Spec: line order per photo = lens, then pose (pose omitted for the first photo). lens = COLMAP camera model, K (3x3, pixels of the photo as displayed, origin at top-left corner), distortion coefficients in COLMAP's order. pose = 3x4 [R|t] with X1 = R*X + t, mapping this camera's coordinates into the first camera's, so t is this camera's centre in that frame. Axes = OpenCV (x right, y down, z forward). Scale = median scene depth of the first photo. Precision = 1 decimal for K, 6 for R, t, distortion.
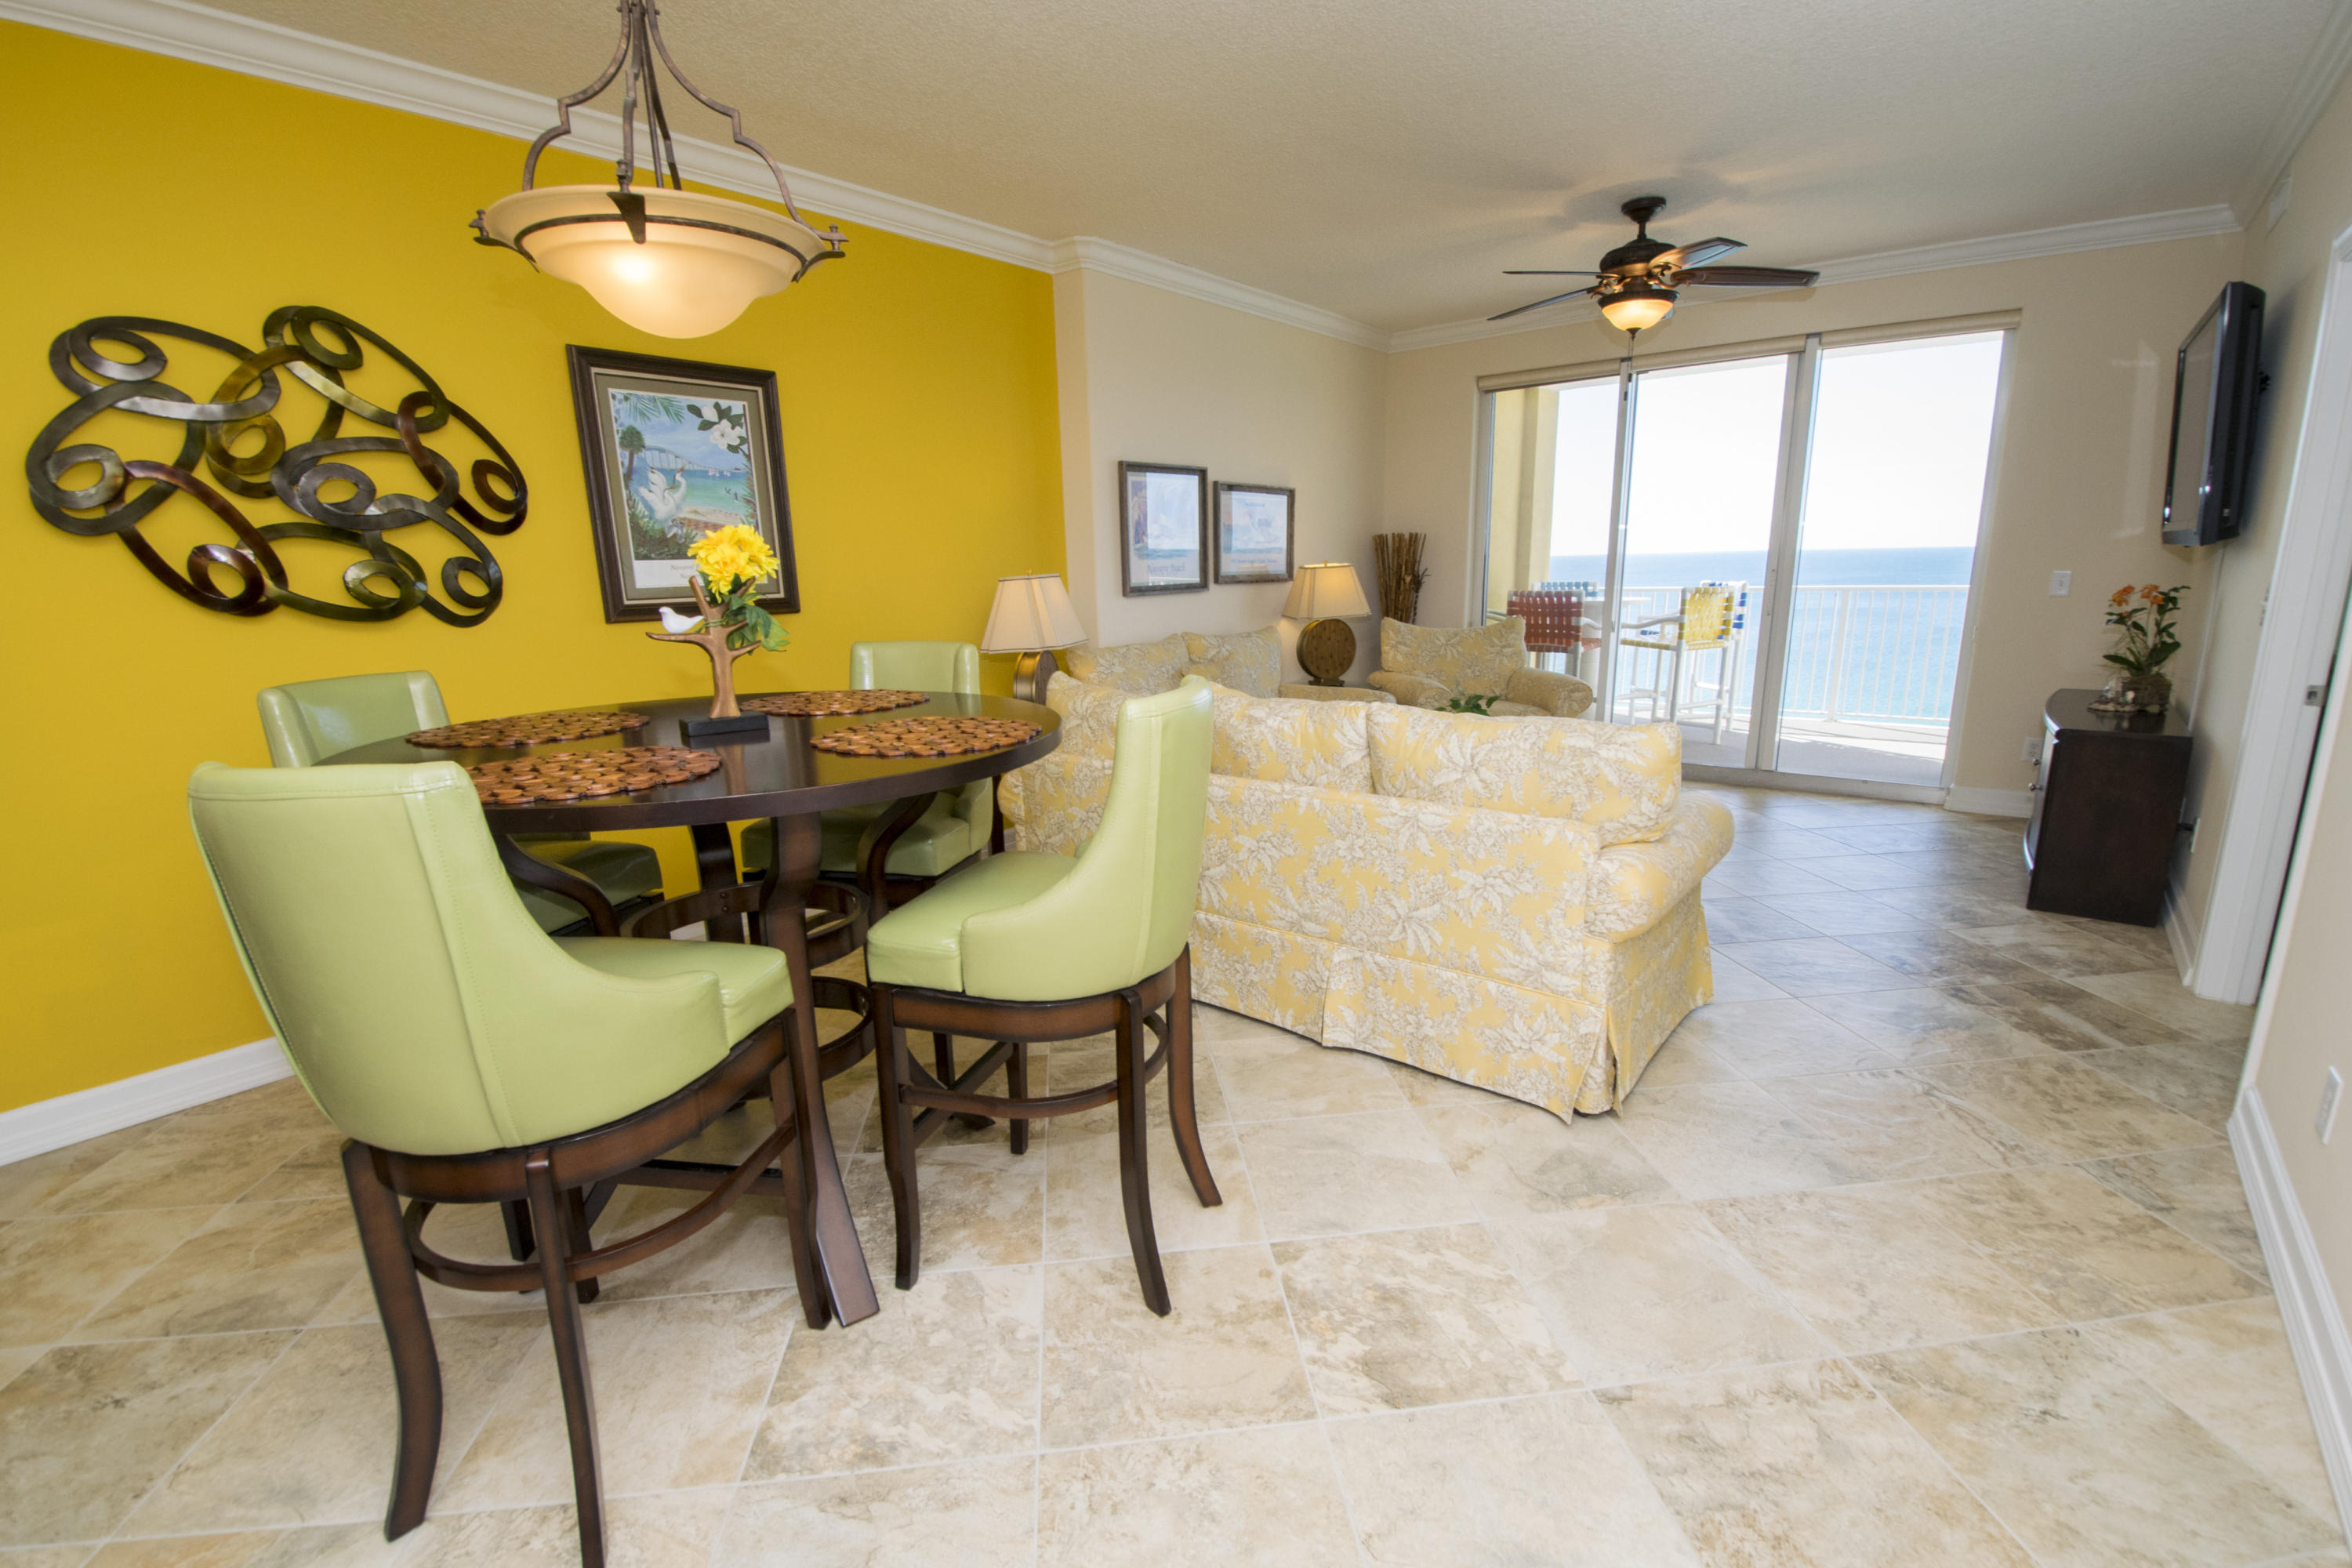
lens RADIAL K [[1044.0, 0, 1184.4], [0, 1044.0, 809.7], [0, 0, 1]] dist [0.003650, -0.013175]
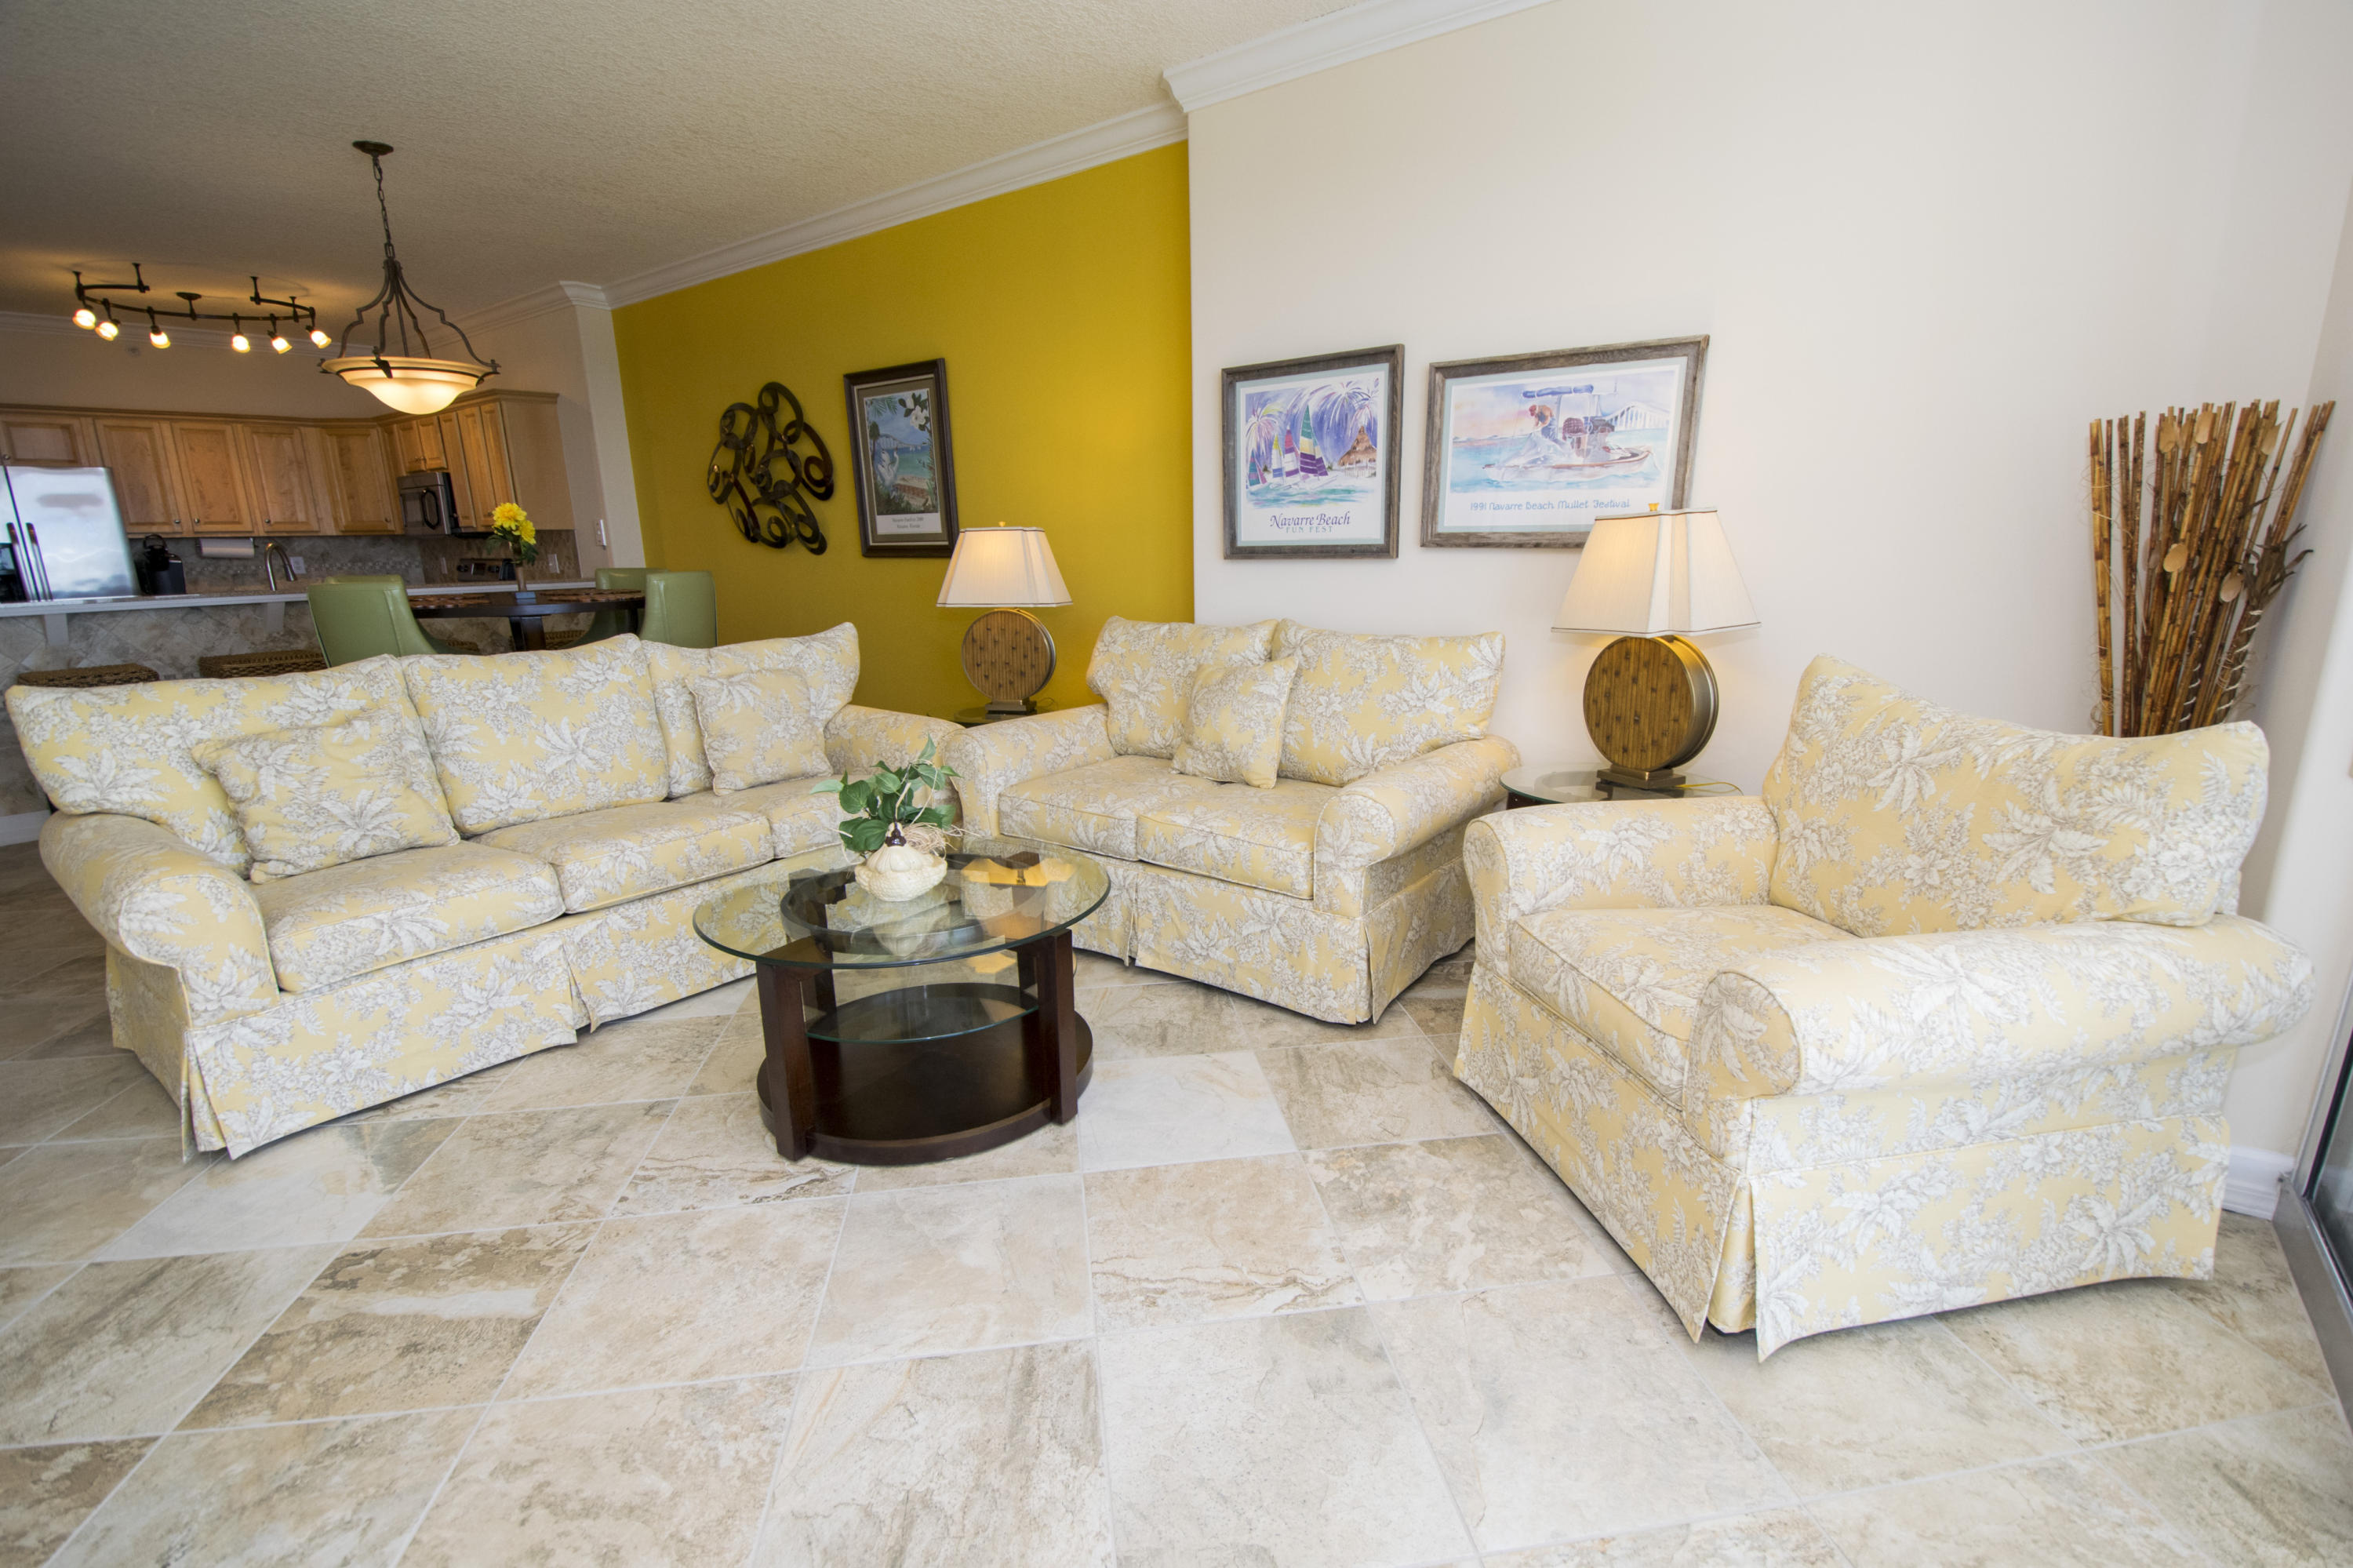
lens RADIAL K [[1044.5, 0, 1184.9], [0, 1044.5, 809.7], [0, 0, 1]] dist [0.003650, -0.013175]
pose [[0.029182, 0.267587, -0.963092, 0.857777], [-0.222347, 0.941100, 0.254740, -0.272545], [0.974531, 0.206707, 0.086960, 1.174969]]
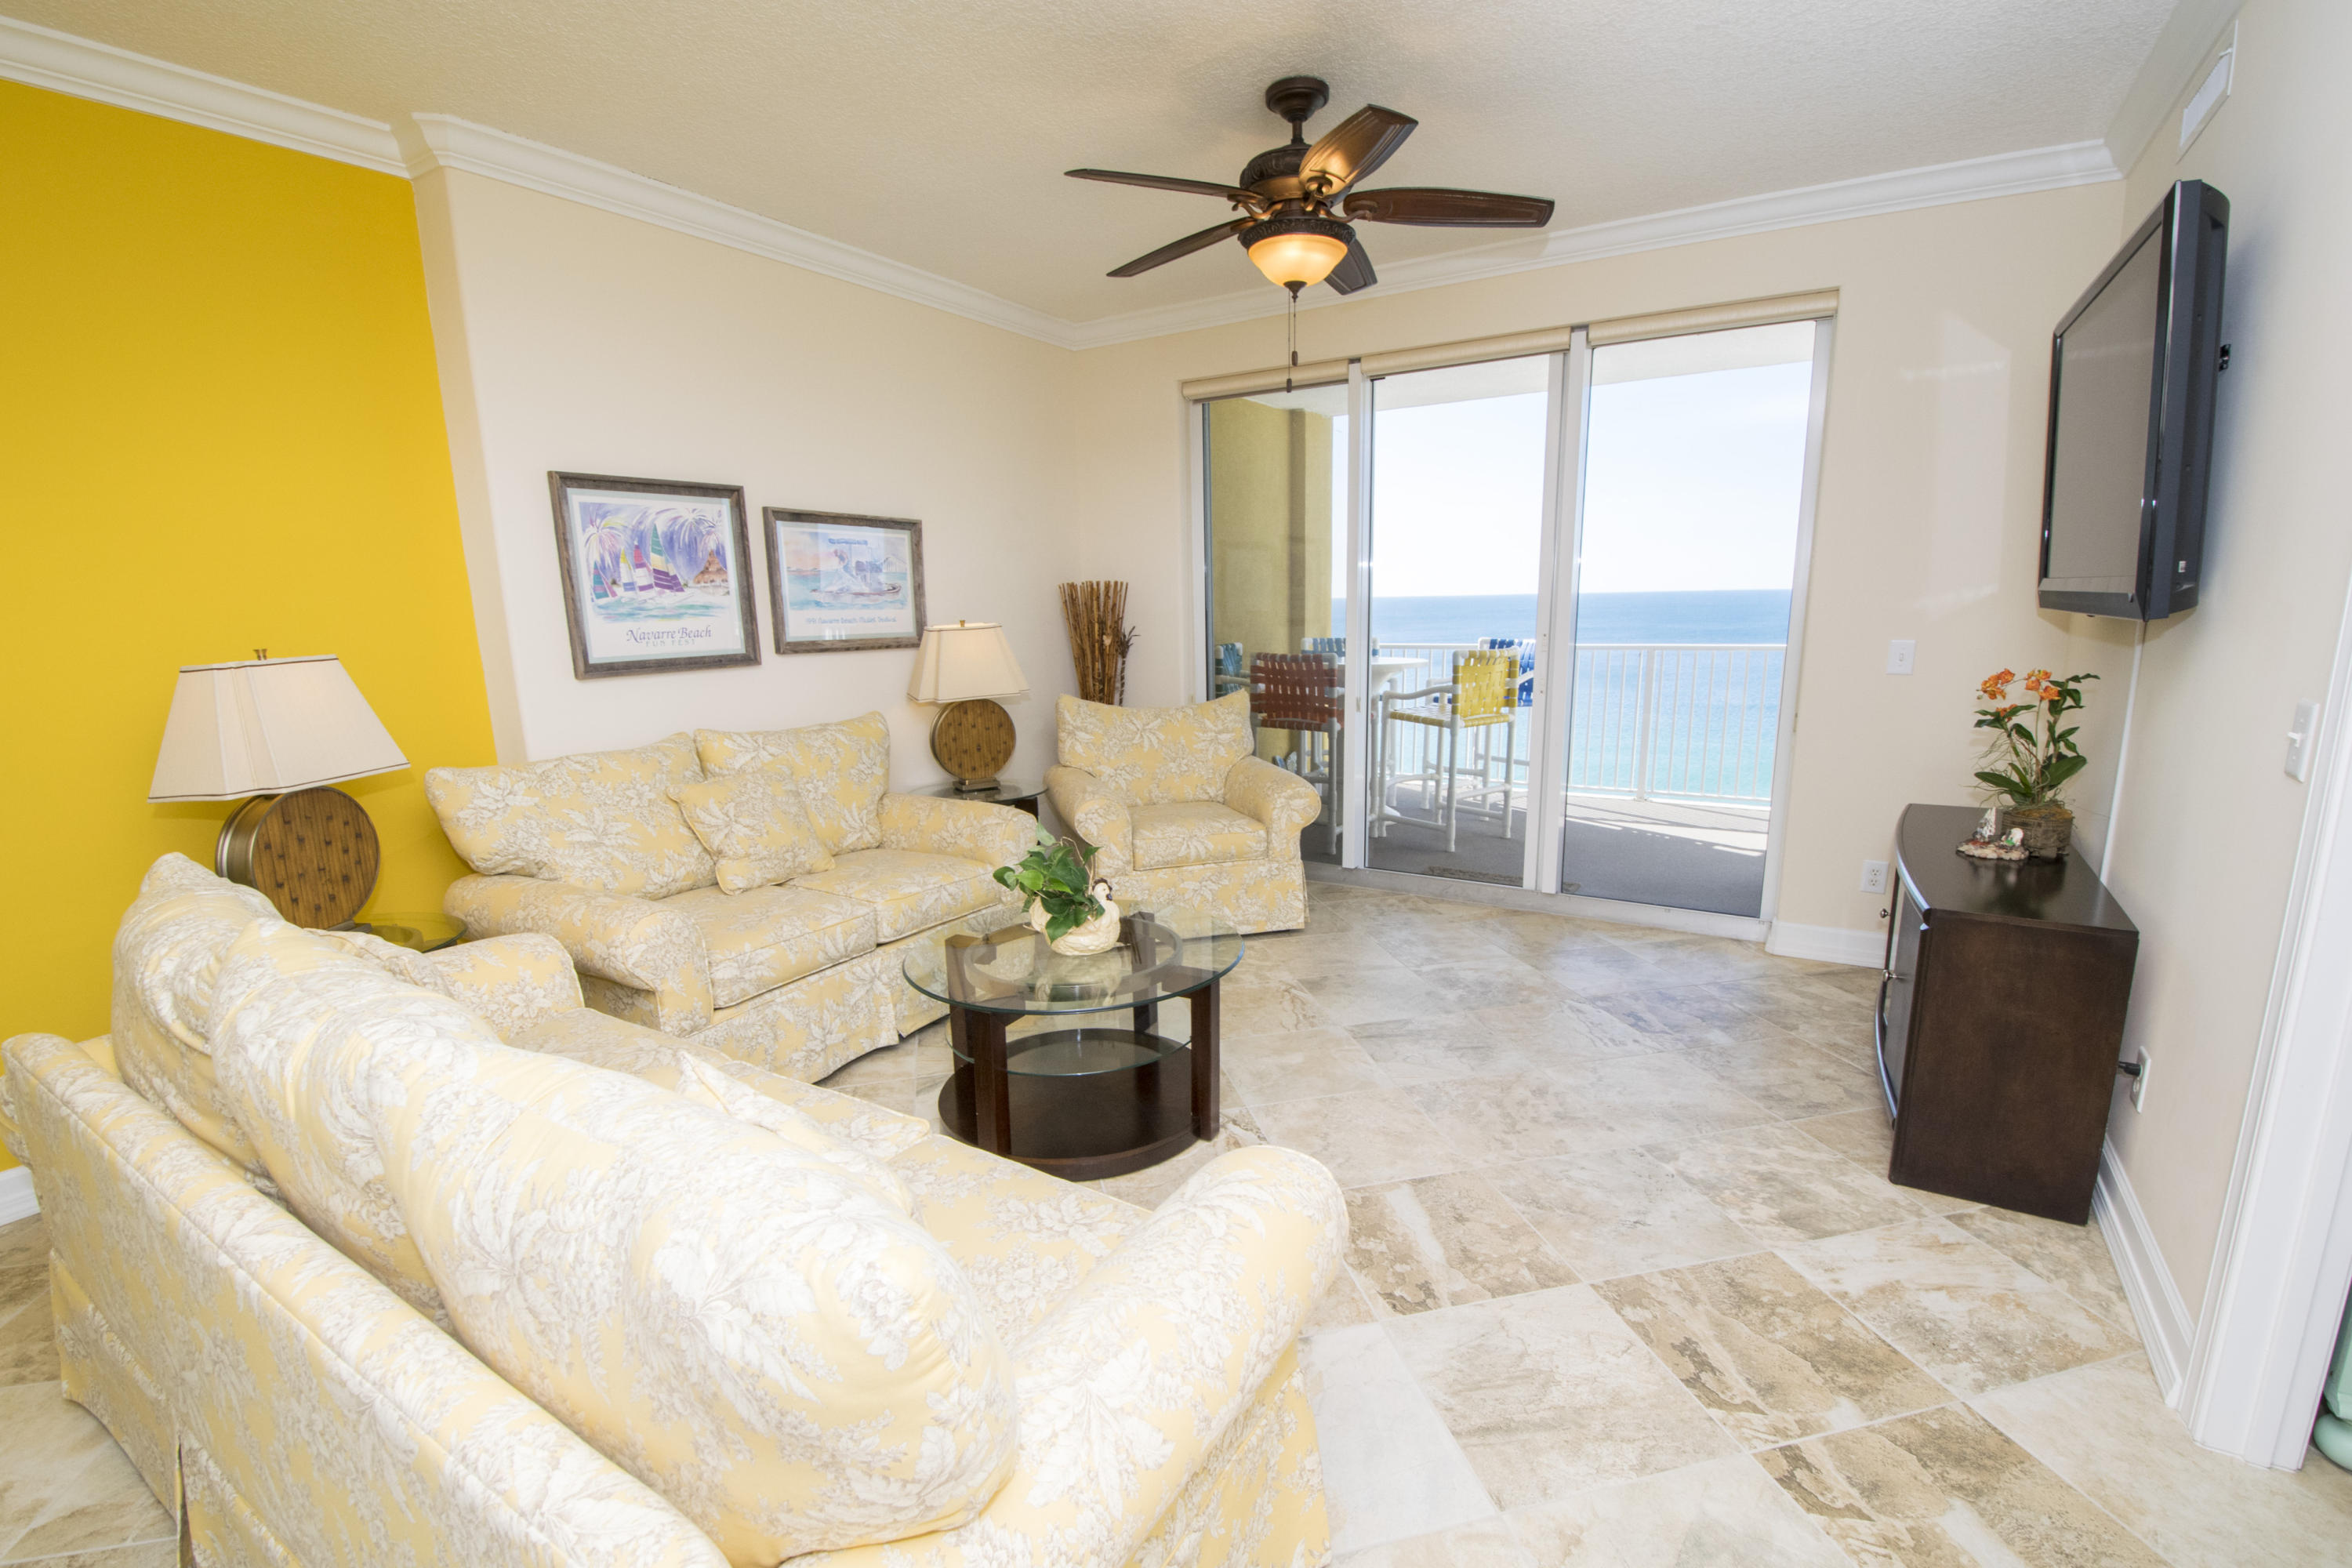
lens RADIAL K [[1044.0, 0, 1184.4], [0, 1044.0, 809.7], [0, 0, 1]] dist [0.003650, -0.013175]
pose [[0.993089, -0.017742, 0.116016, 0.298983], [0.021986, 0.999131, -0.035402, -0.113778], [-0.115287, 0.037708, 0.992616, 0.392859]]
